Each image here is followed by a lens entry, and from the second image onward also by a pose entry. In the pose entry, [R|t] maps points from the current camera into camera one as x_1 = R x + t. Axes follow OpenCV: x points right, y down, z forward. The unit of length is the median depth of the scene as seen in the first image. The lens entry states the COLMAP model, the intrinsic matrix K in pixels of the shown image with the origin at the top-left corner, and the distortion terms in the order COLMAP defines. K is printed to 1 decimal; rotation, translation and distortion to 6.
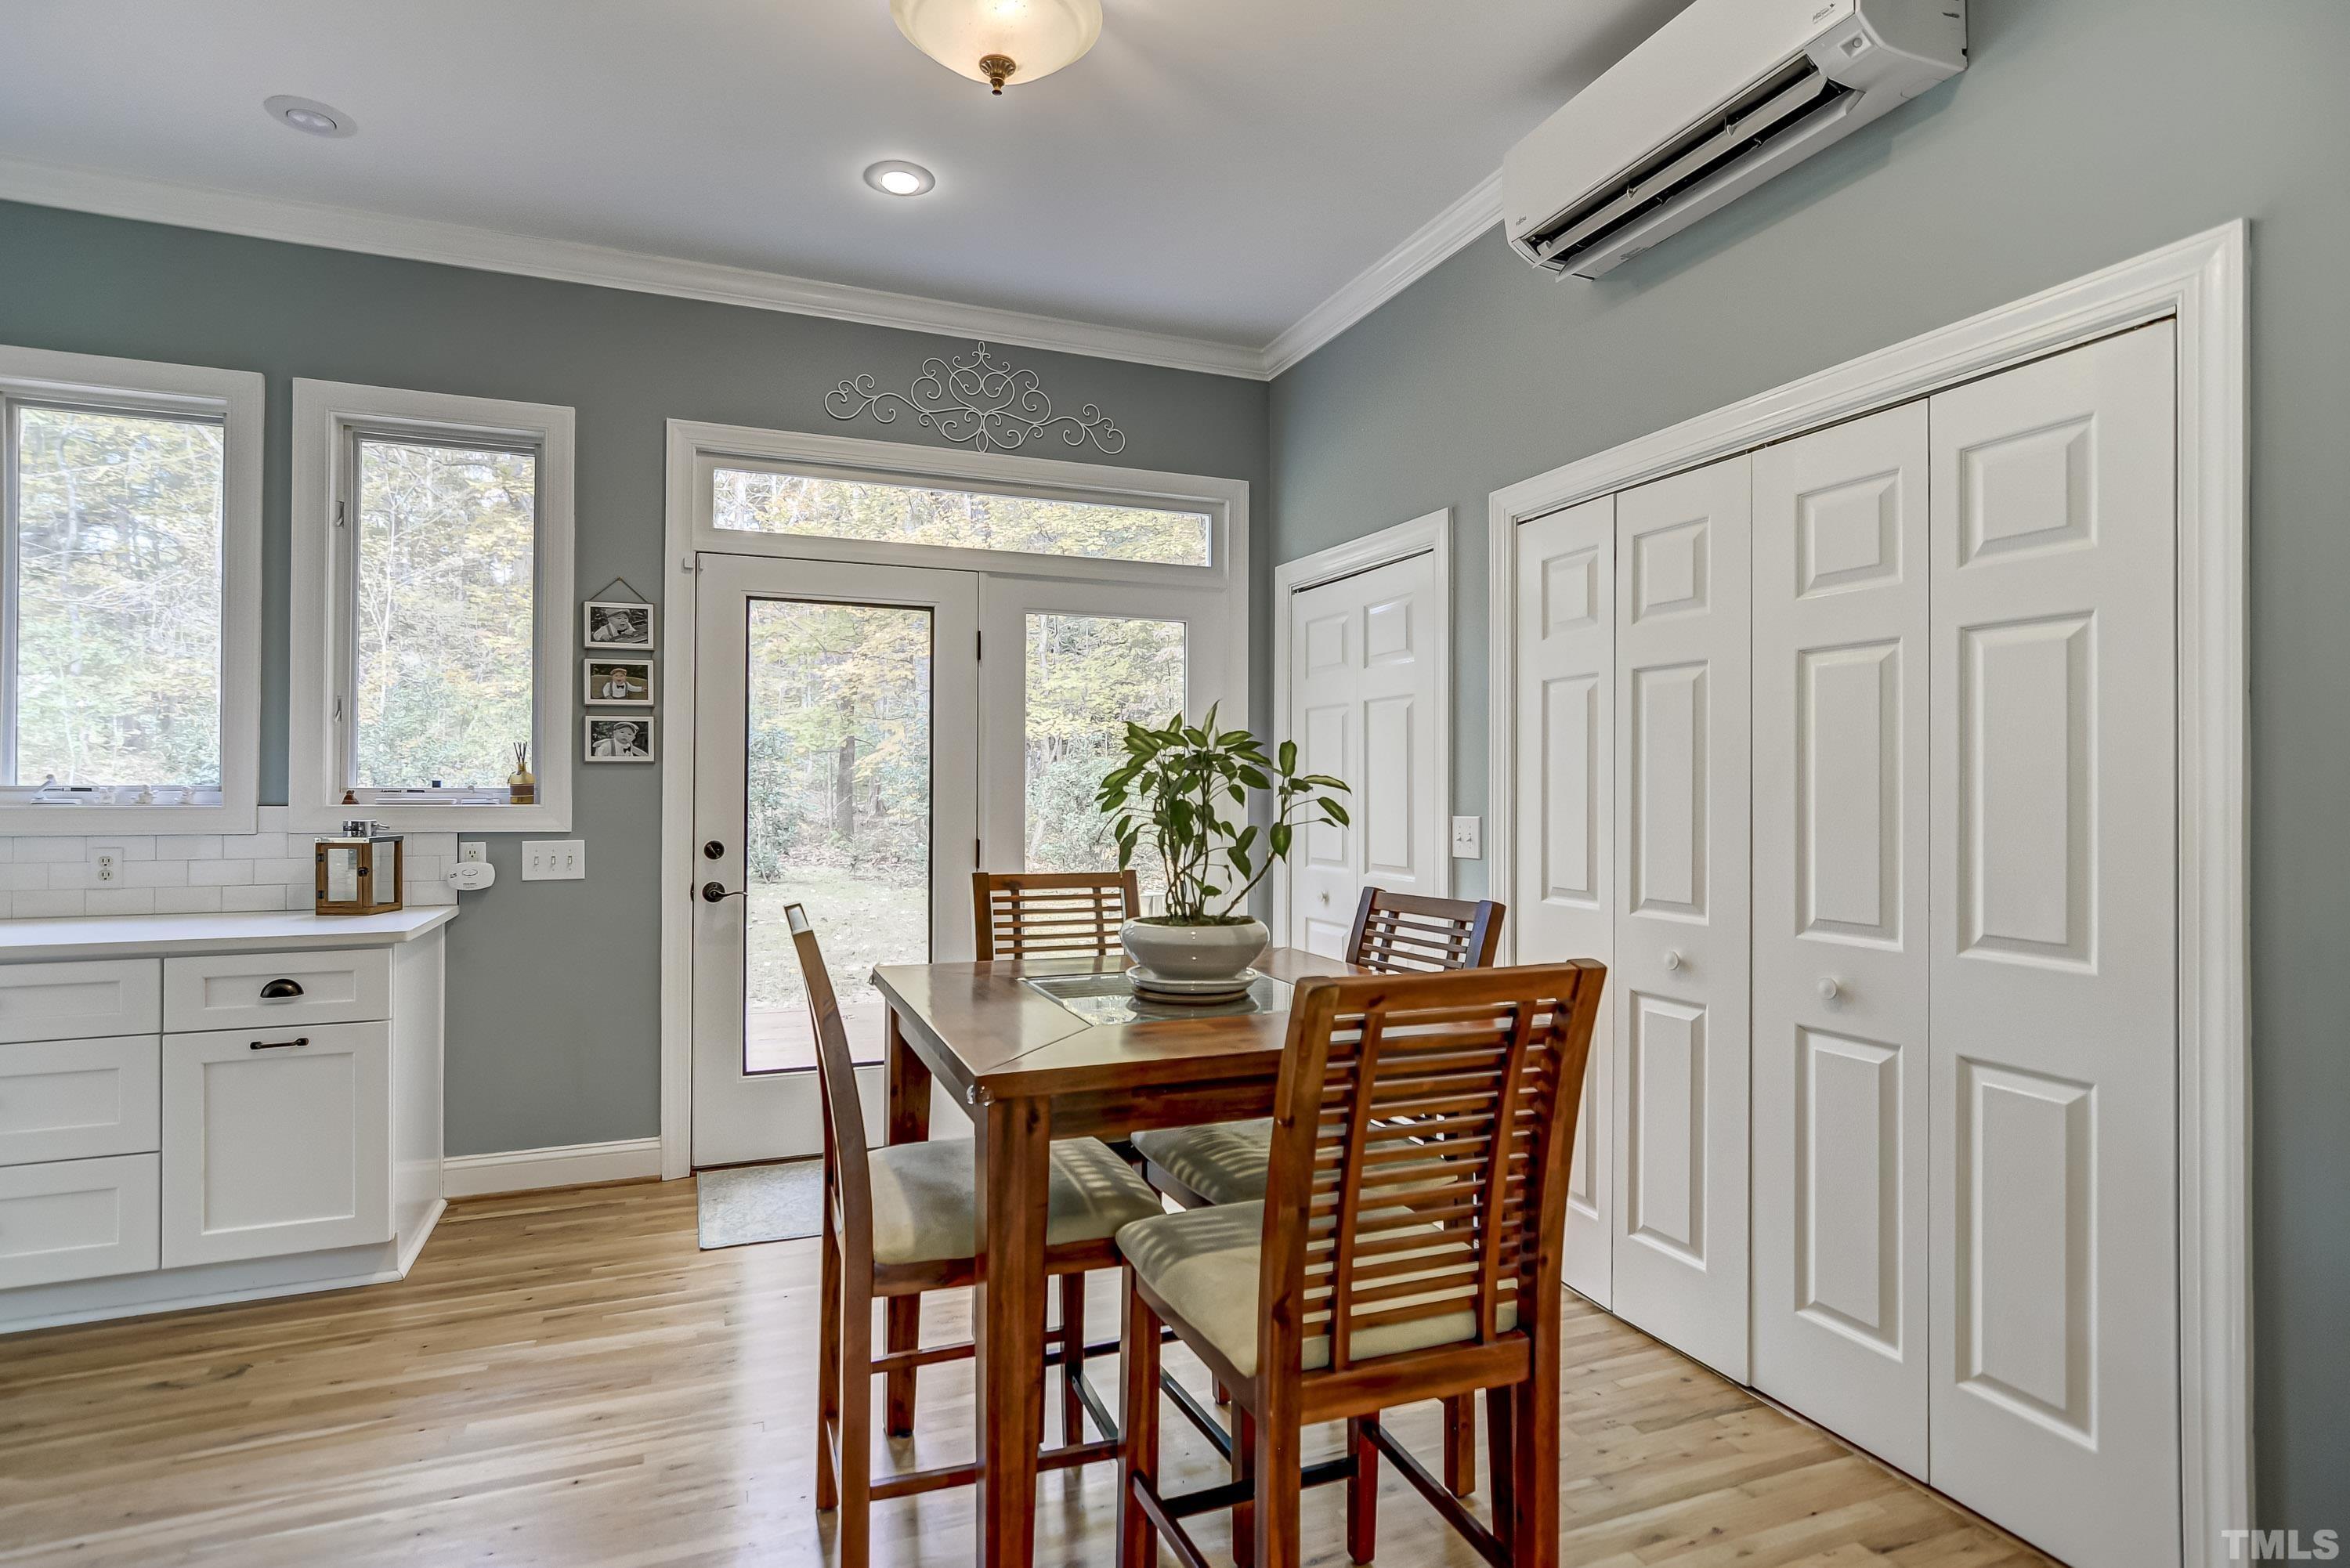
lens RADIAL K [[1125.6, 0, 1204.1], [0, 1125.6, 781.7], [0, 0, 1]] dist [0.001120, 0.000857]
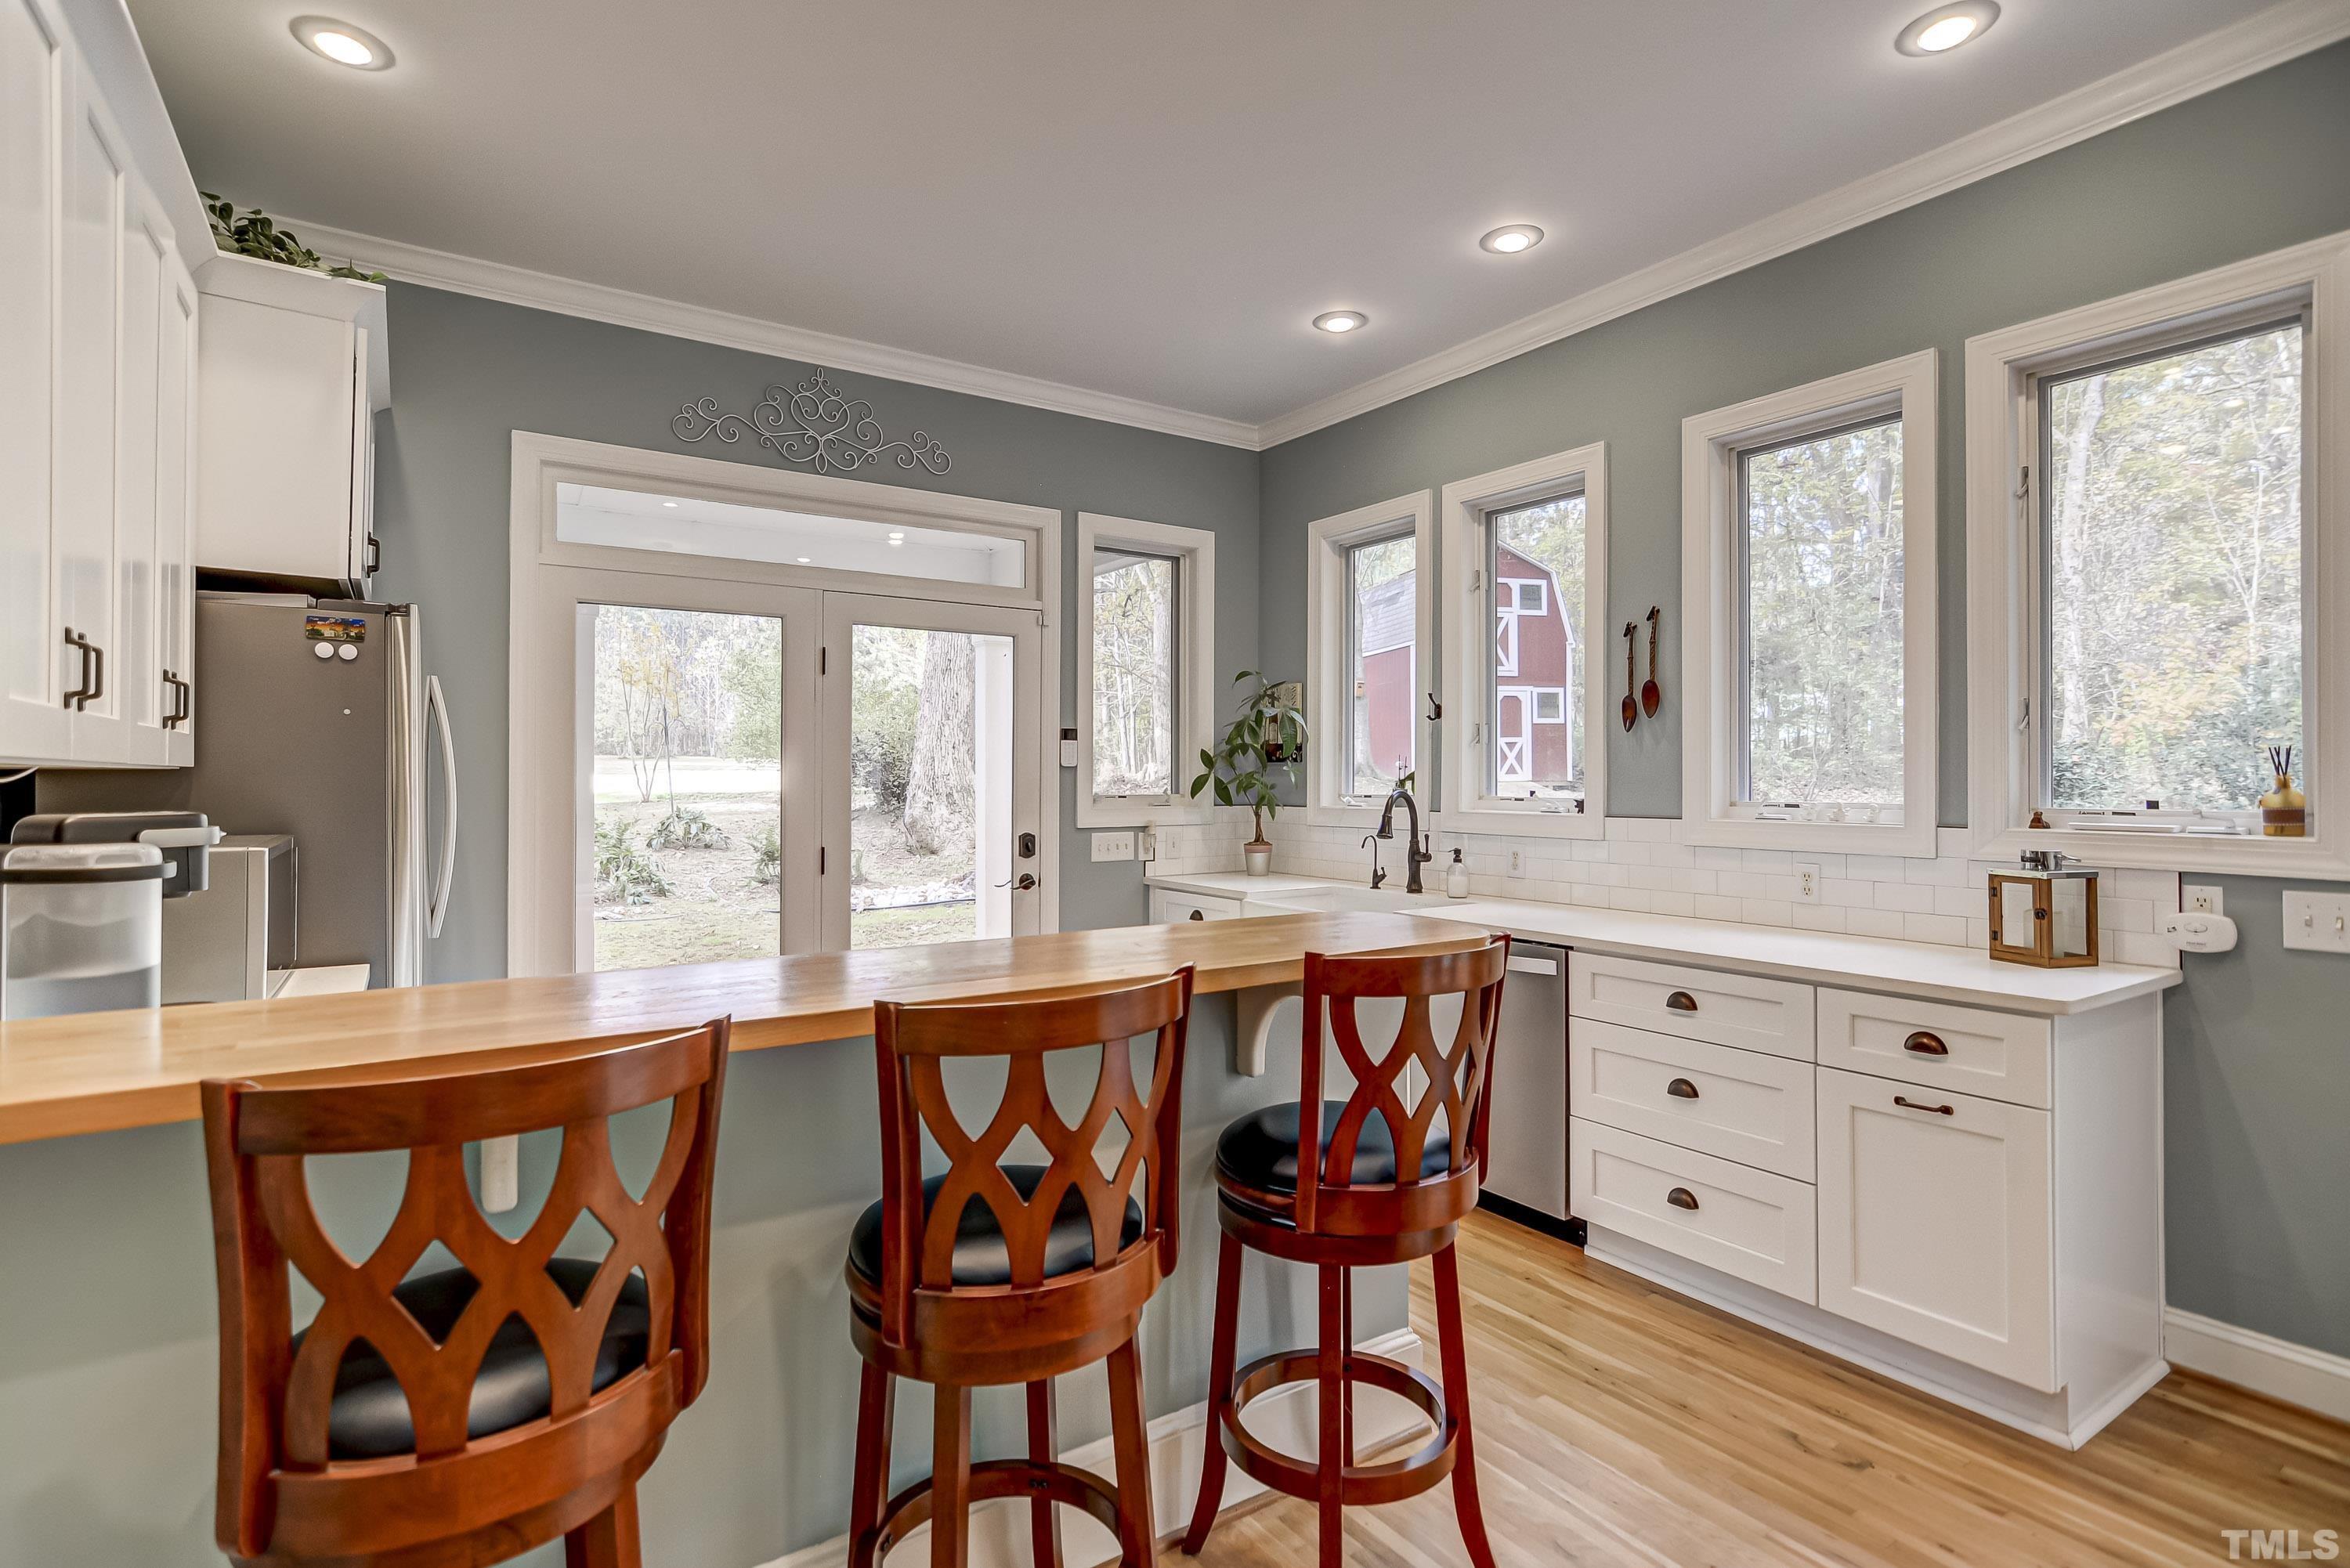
lens RADIAL K [[1147.8, 0, 1152.6], [0, 1147.8, 778.2], [0, 0, 1]] dist [-0.001027, 0.000387]
pose [[0.162255, -0.005980, -0.986731, -0.032960], [0.008186, 0.999955, -0.004714, -0.019118], [0.986715, -0.007313, 0.162297, 0.231067]]
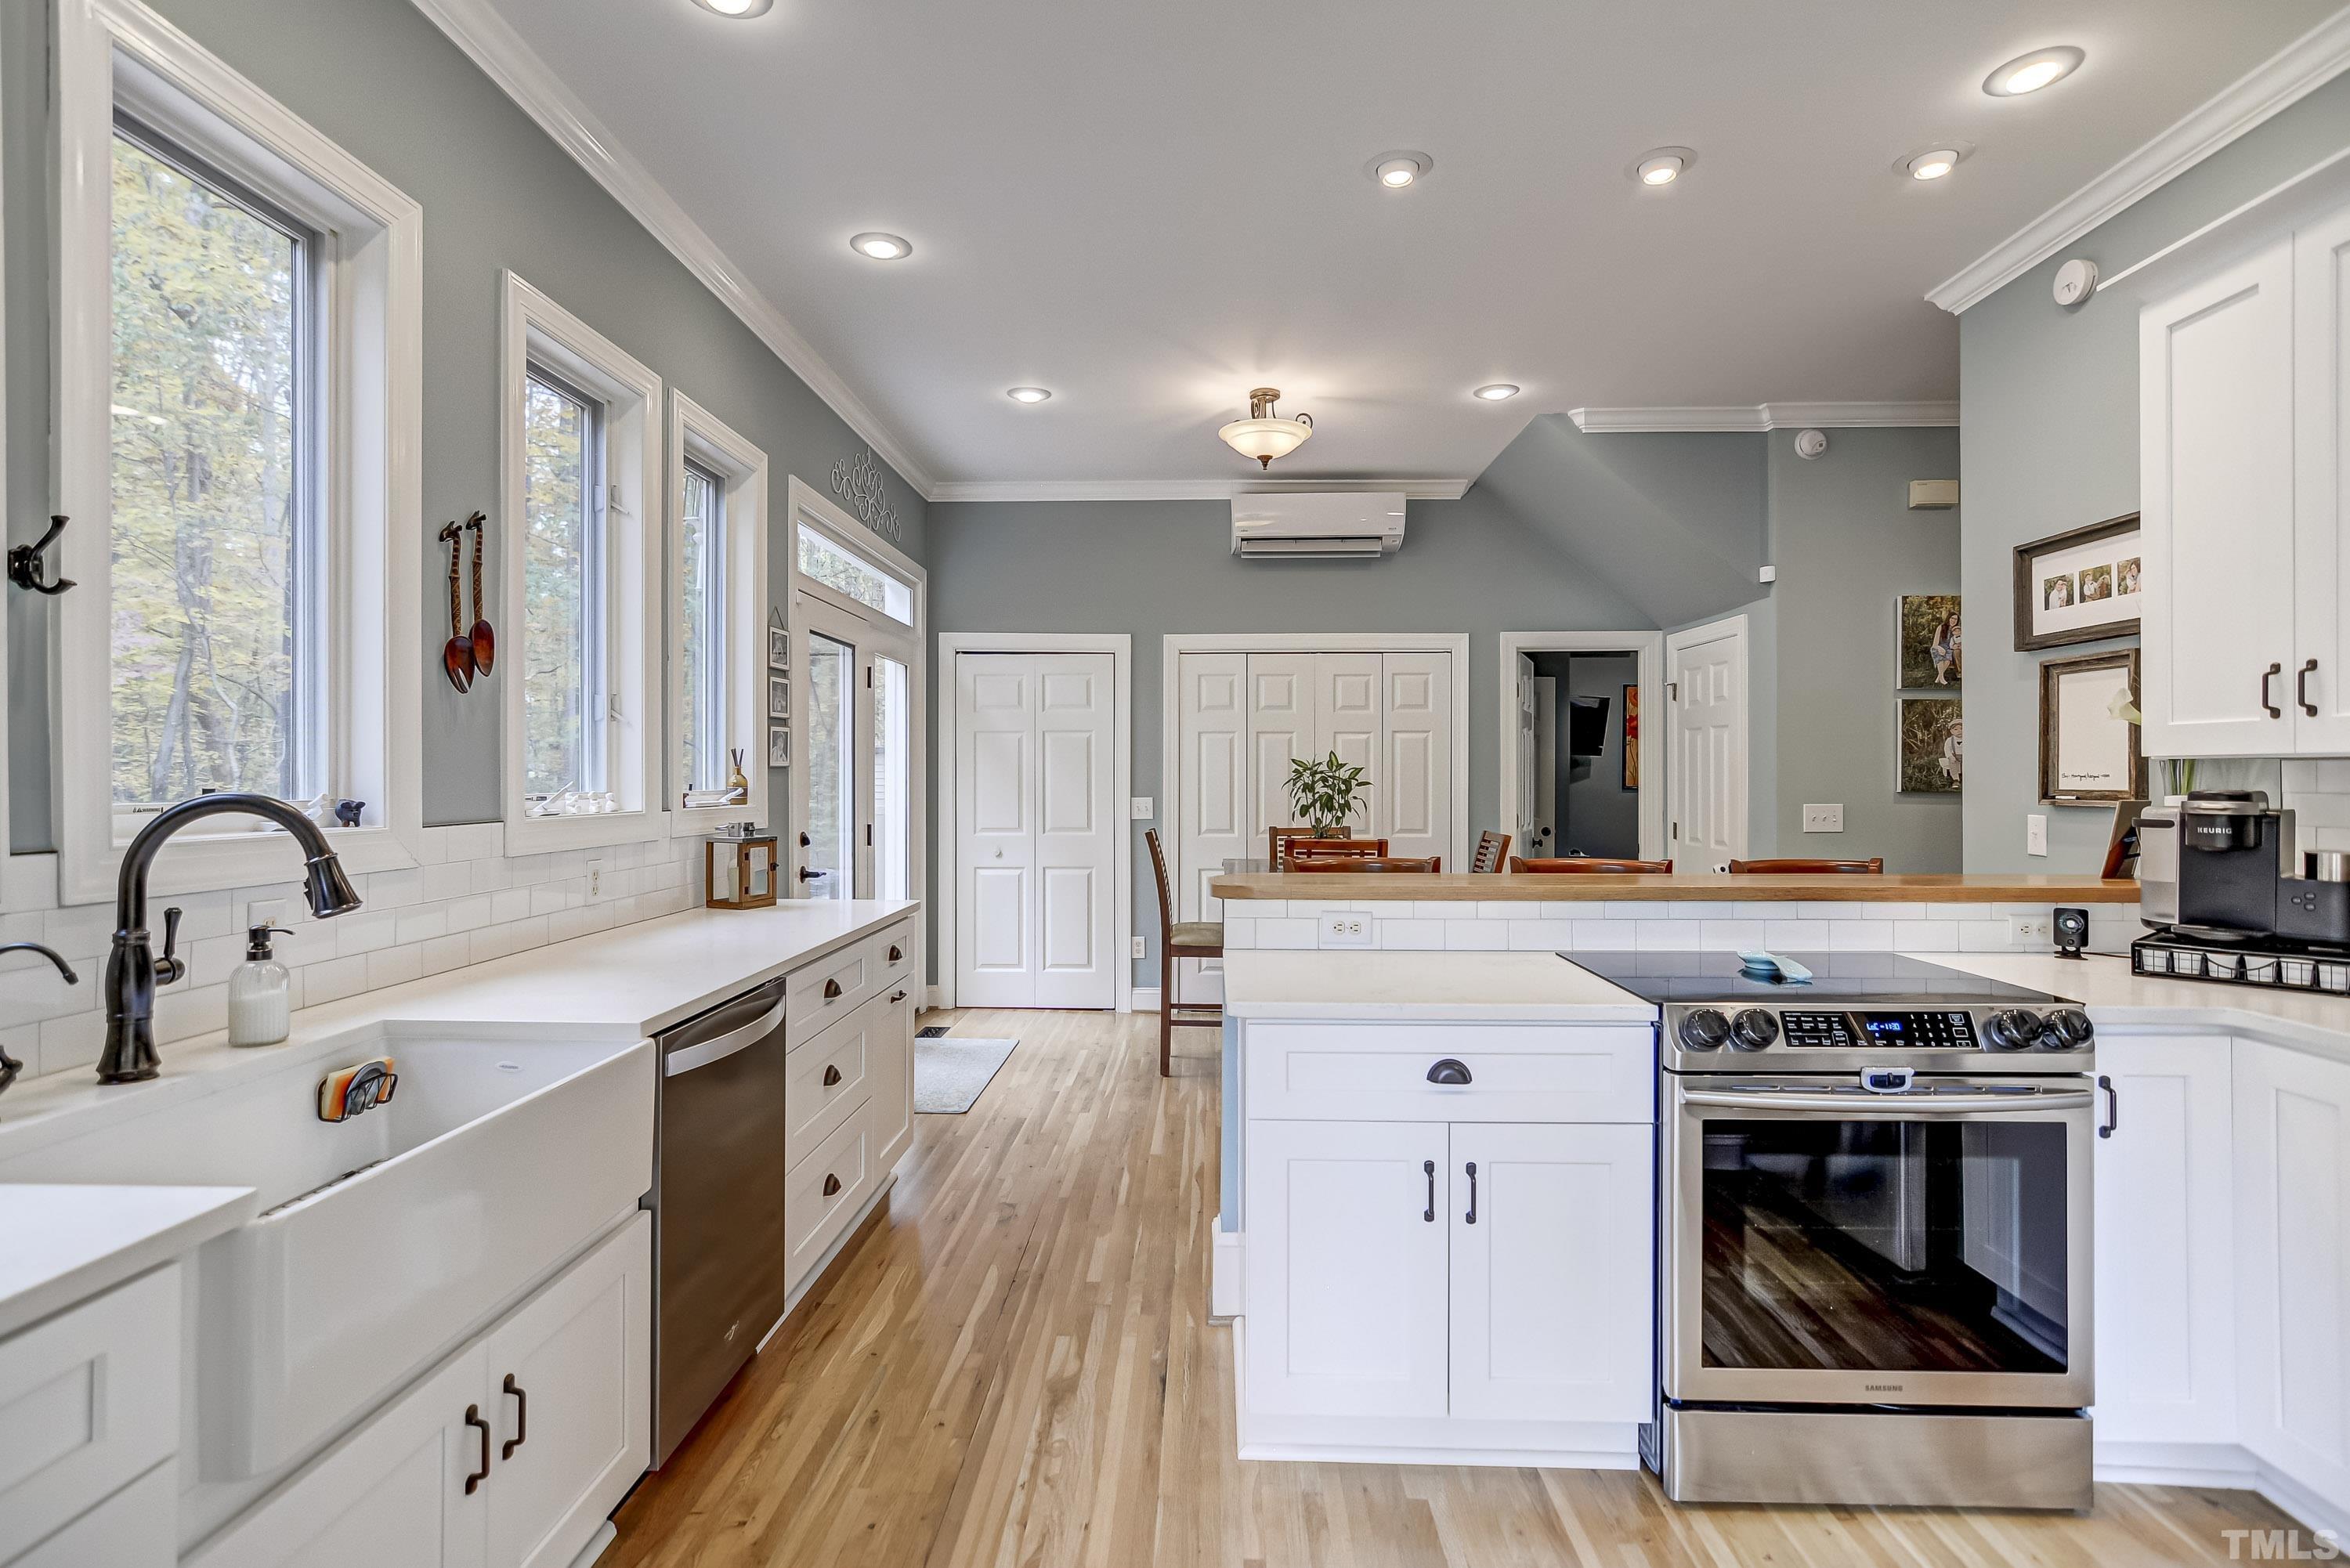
lens RADIAL K [[1078.0, 0, 1175.1], [0, 1078.0, 771.2], [0, 0, 1]] dist [0.001724, 0.009133]
pose [[0.434915, 0.000860, 0.900471, -1.521290], [-0.005524, 0.999983, 0.001714, -0.019835], [-0.900454, -0.005720, 0.434913, 0.168874]]
